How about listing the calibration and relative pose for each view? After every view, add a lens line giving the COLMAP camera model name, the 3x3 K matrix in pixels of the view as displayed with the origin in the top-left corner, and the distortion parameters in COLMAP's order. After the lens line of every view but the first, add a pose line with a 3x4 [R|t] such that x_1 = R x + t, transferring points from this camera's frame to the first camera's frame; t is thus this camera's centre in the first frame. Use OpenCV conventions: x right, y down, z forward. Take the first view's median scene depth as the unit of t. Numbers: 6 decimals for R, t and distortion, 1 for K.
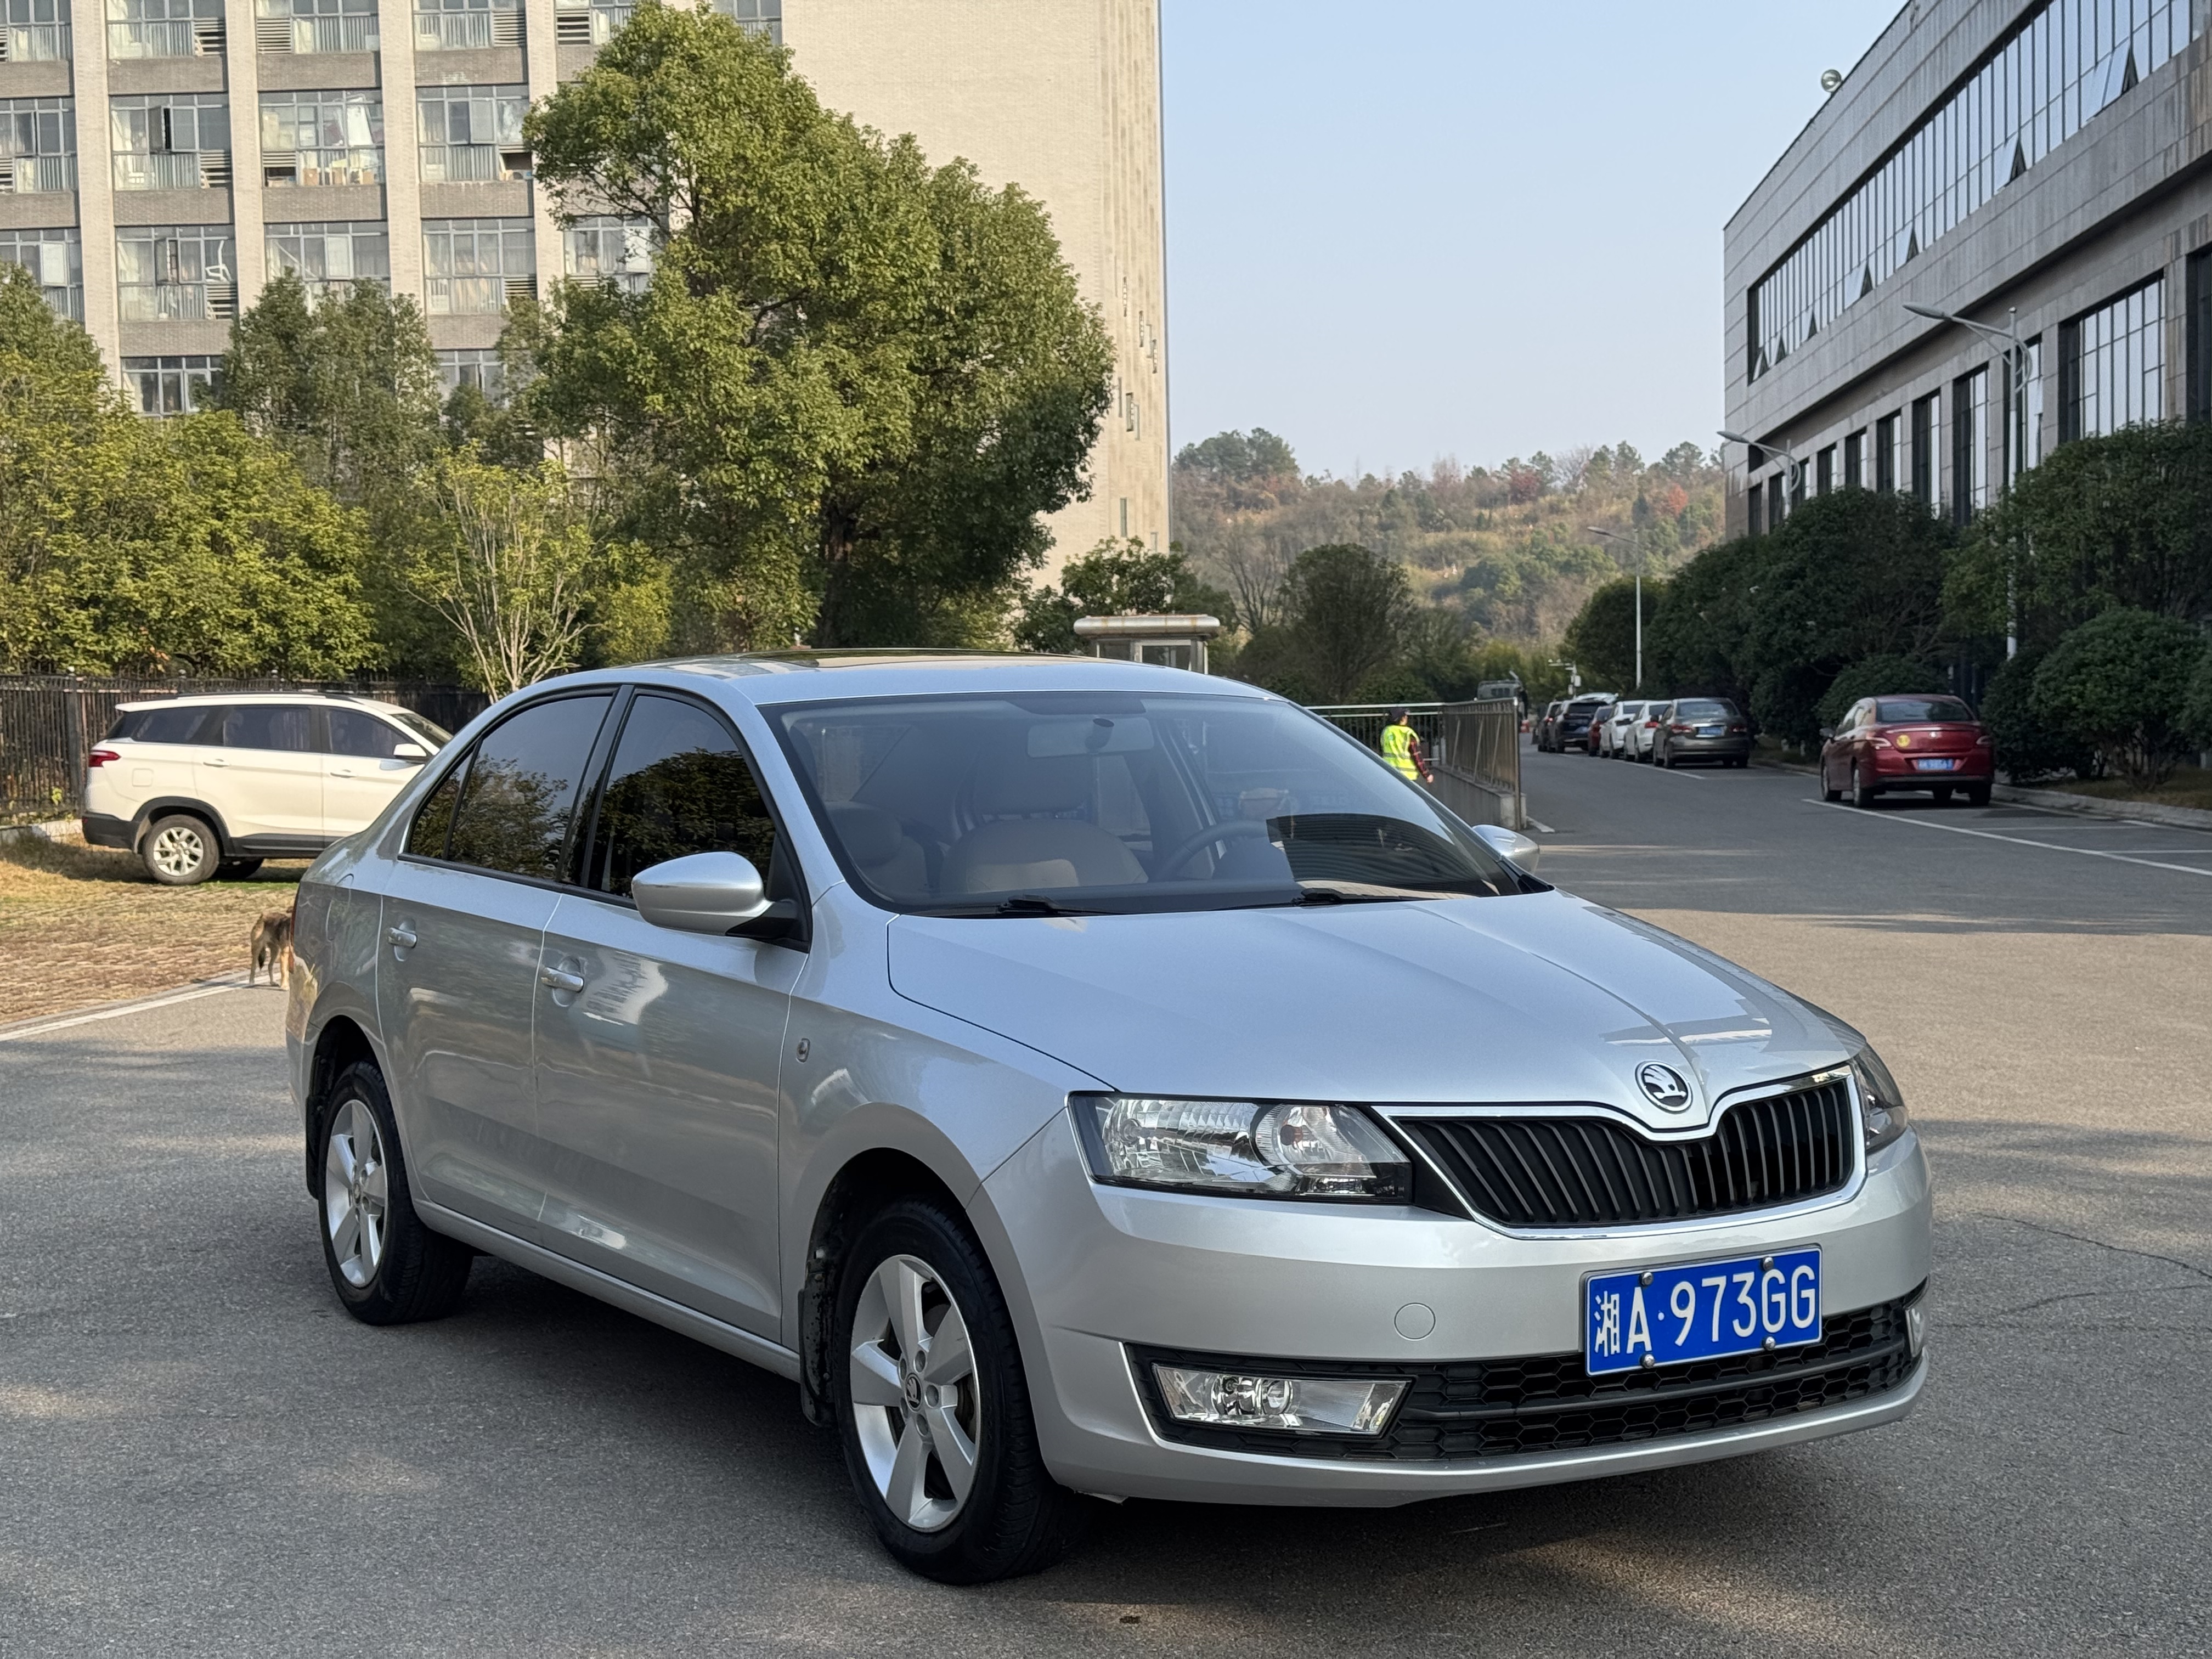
lens RADIAL K [[3082.6, 0, 1096.4], [0, 3082.6, 826.2], [0, 0, 1]] dist [0.095052, -0.008580]
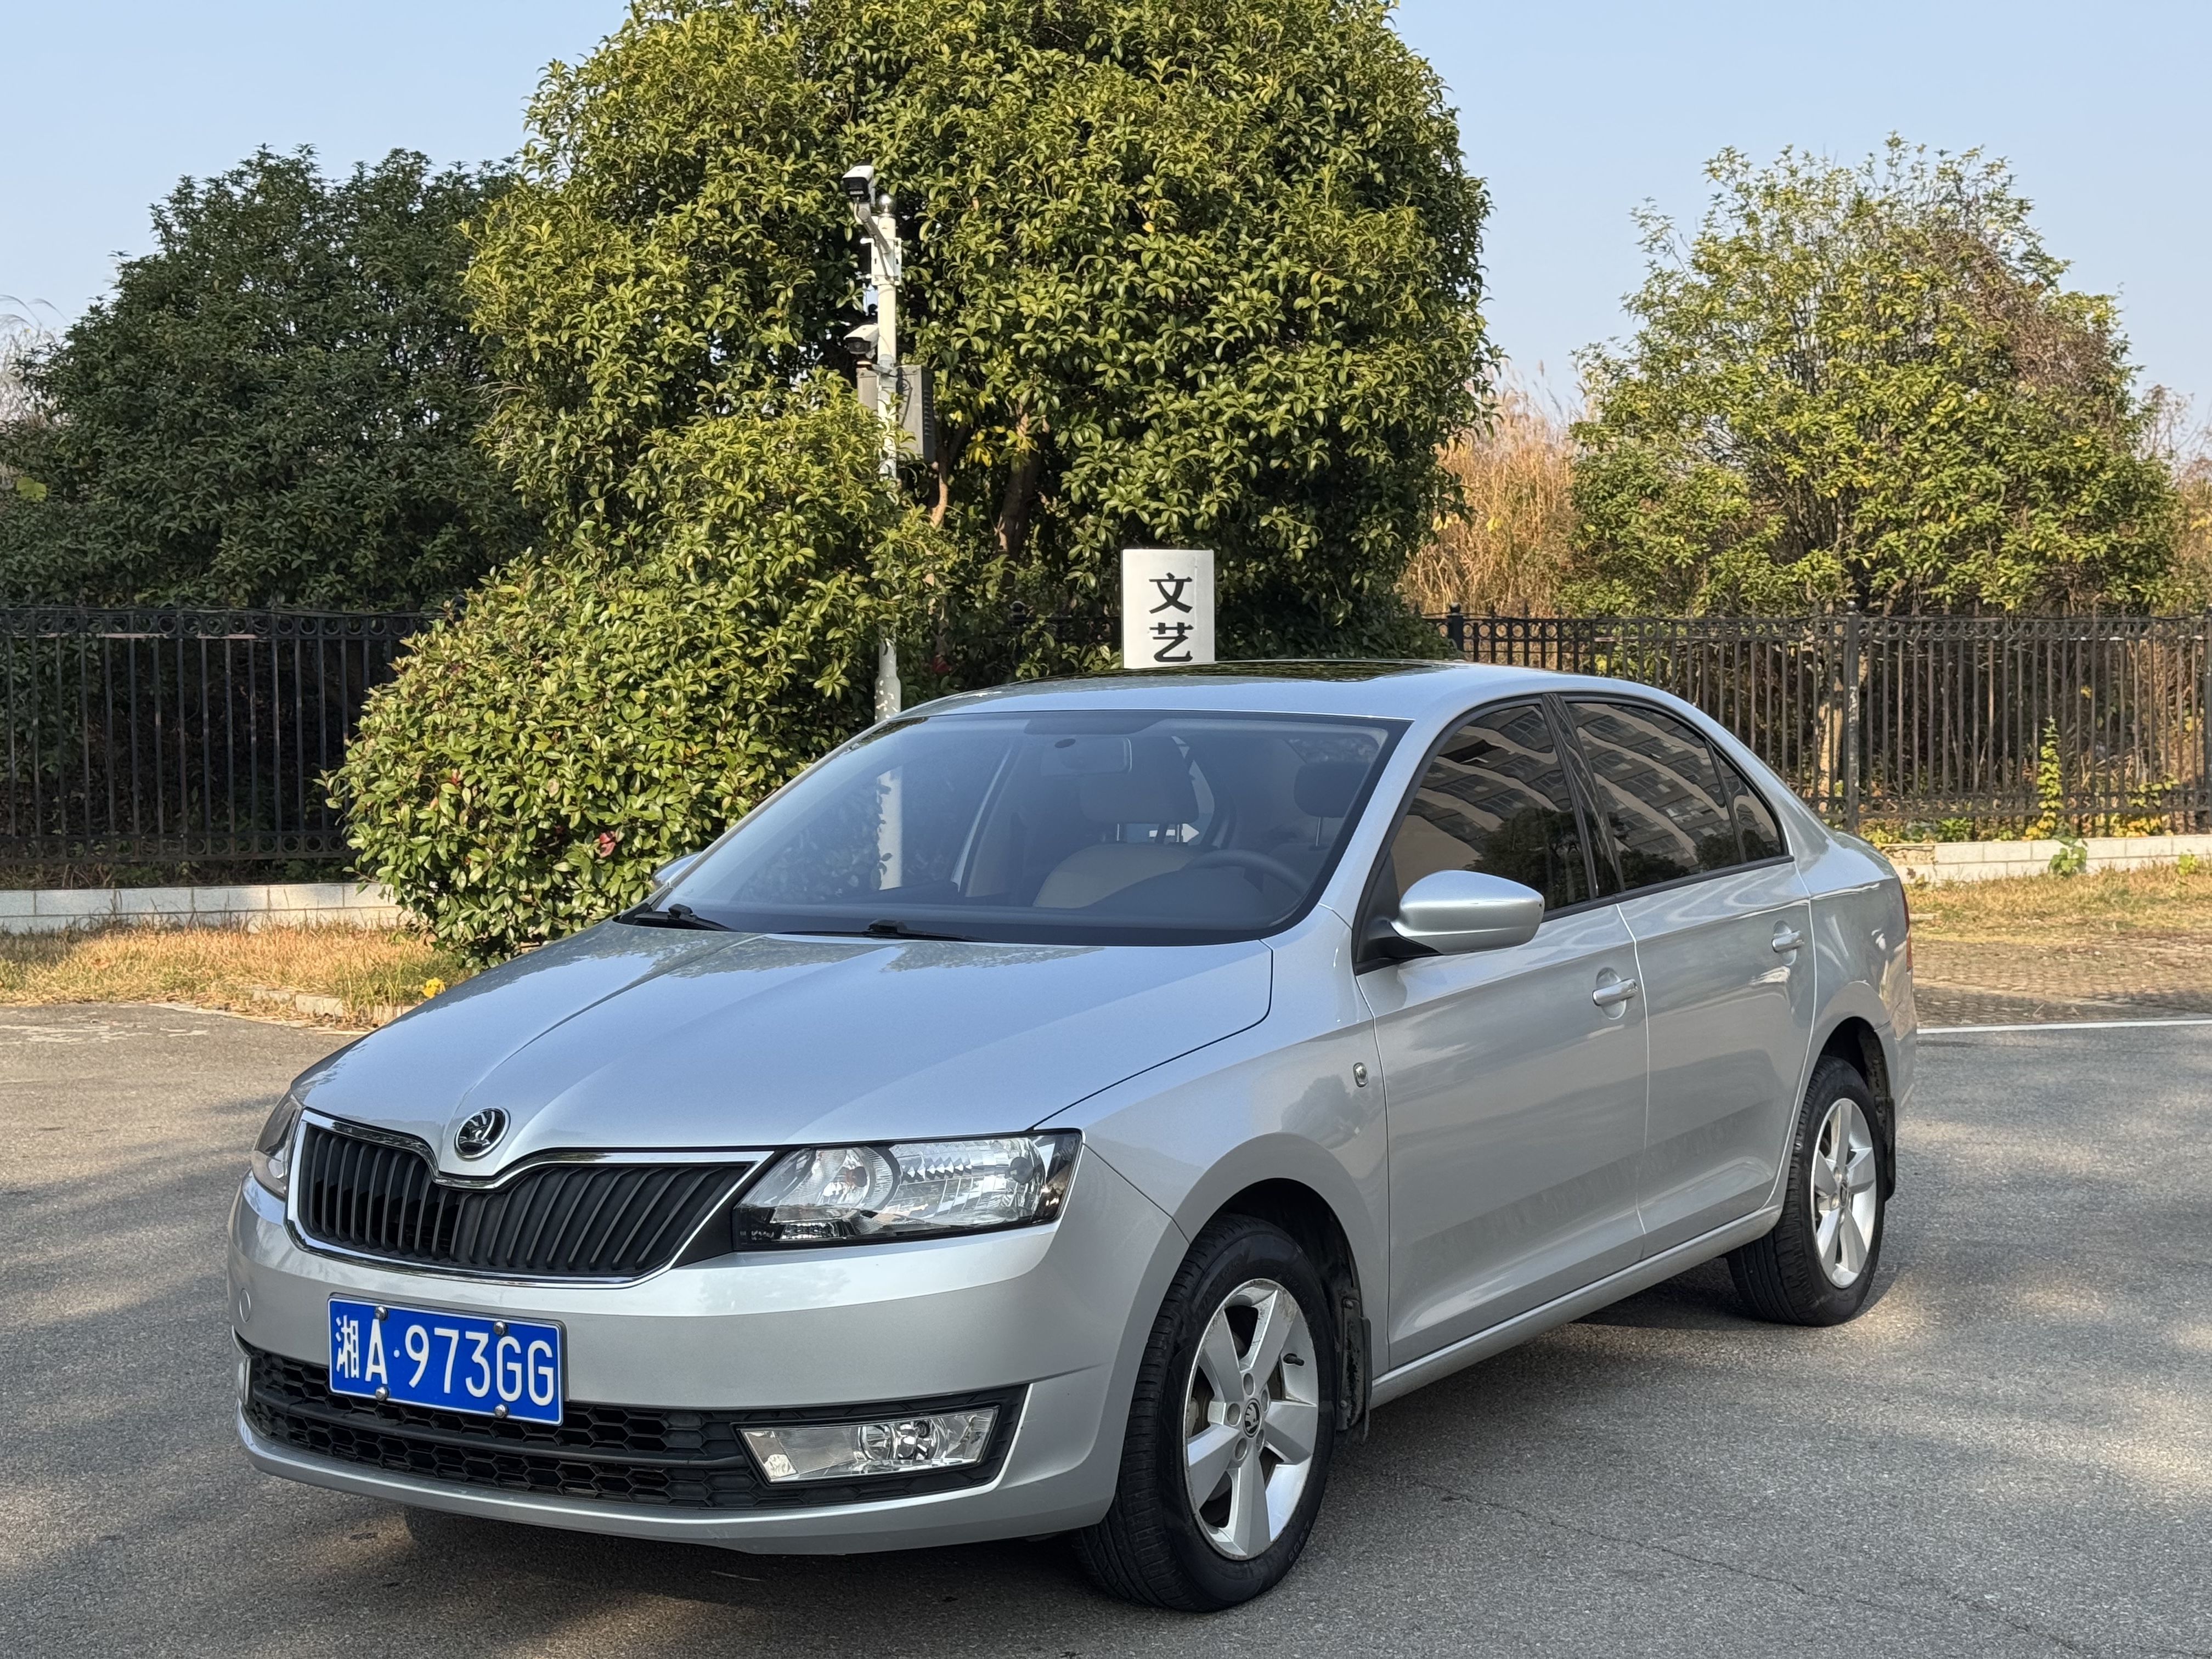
lens RADIAL K [[3082.6, 0, 1096.4], [0, 3082.6, 826.2], [0, 0, 1]] dist [0.095052, -0.008580]
pose [[0.445034, 0.042574, -0.894501, 0.196015], [-0.024736, 0.999073, 0.035244, -0.009205], [0.895172, 0.006442, 0.445674, 0.124175]]
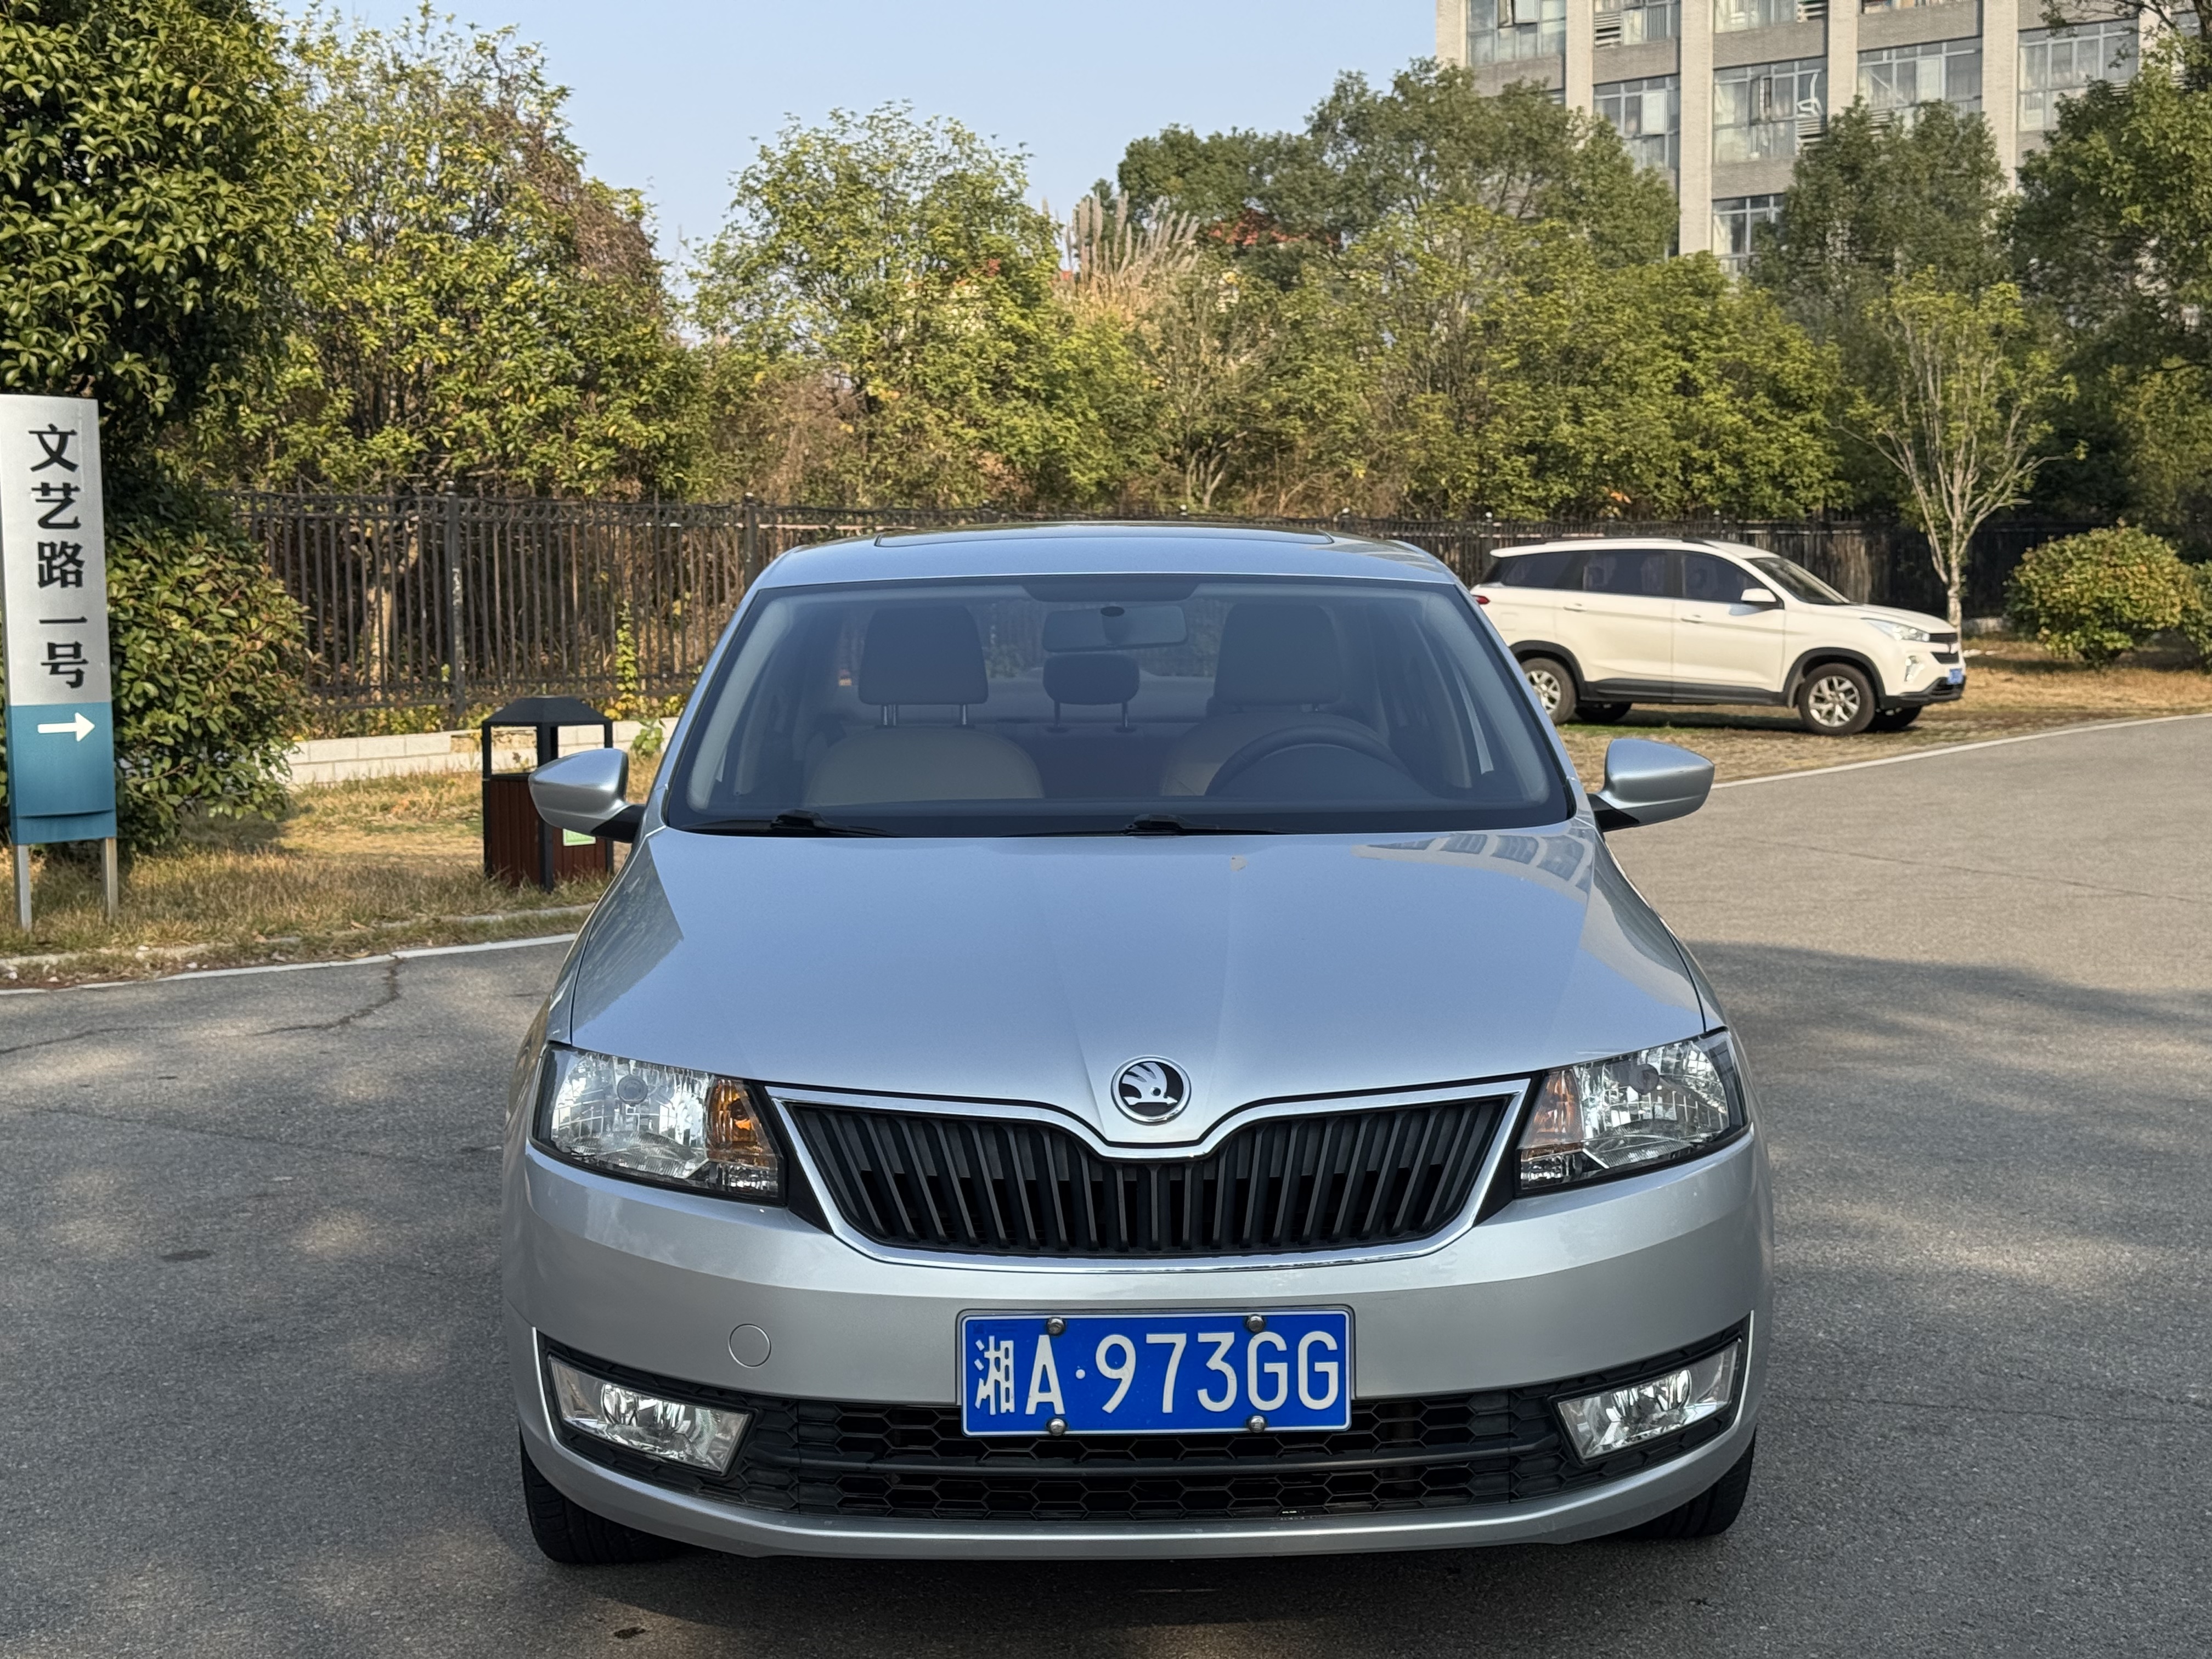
lens RADIAL K [[3055.7, 0, 1121.2], [0, 3055.7, 836.4], [0, 0, 1]] dist [0.202651, -0.439935]
pose [[0.868071, 0.046674, -0.494240, 0.096118], [-0.018476, 0.997918, 0.061789, -0.005229], [0.496095, -0.044506, 0.867127, 0.052232]]
